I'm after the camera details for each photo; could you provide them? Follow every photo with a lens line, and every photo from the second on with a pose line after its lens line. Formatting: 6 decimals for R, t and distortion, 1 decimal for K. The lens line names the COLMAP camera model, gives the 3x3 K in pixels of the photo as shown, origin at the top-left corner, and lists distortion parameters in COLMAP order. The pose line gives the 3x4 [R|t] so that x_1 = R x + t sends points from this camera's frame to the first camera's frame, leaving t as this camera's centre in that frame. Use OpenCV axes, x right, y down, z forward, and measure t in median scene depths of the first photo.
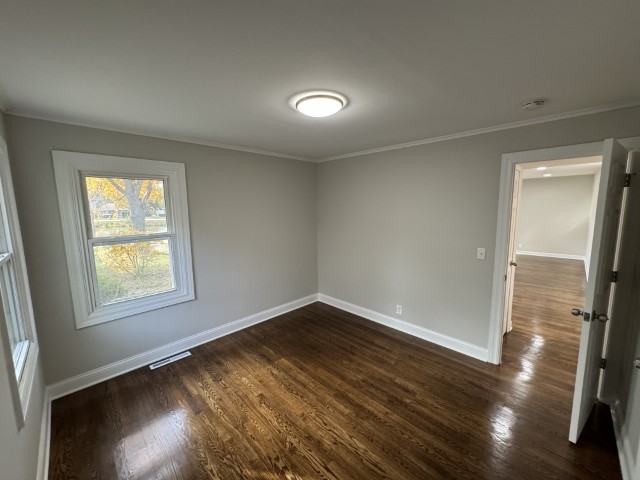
lens RADIAL K [[256.3, 0, 320.9], [0, 256.3, 239.2], [0, 0, 1]] dist [0.002868, 0.000082]
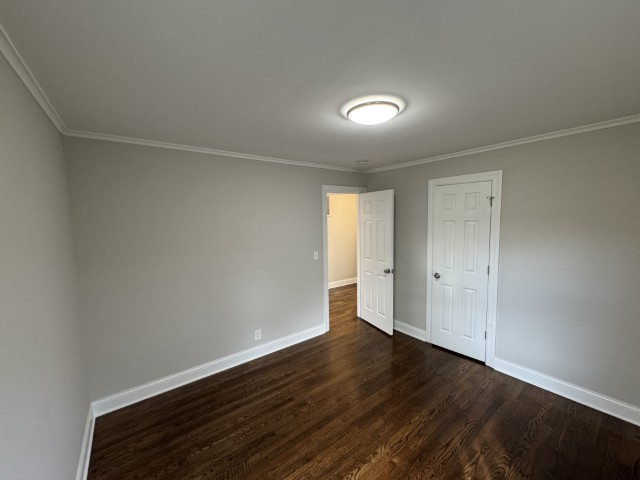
lens RADIAL K [[256.3, 0, 318.8], [0, 256.3, 238.5], [0, 0, 1]] dist [0.002868, 0.000082]
pose [[0.131269, -0.077808, 0.988289, -0.615524], [0.143028, 0.987971, 0.058785, -0.096942], [-0.980975, 0.133636, 0.140819, 0.701902]]
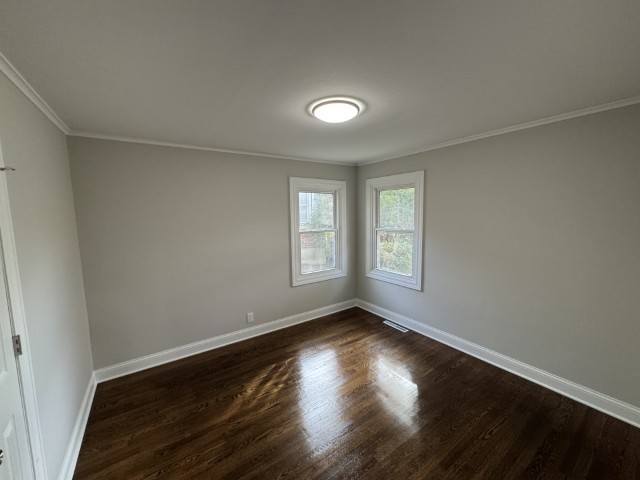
lens RADIAL K [[256.3, 0, 319.4], [0, 256.3, 237.1], [0, 0, 1]] dist [0.002868, 0.000082]
pose [[-0.187328, 0.111017, -0.976004, 0.662540], [-0.105520, 0.985569, 0.132358, -0.100777], [0.976613, 0.127782, -0.172910, 0.735280]]
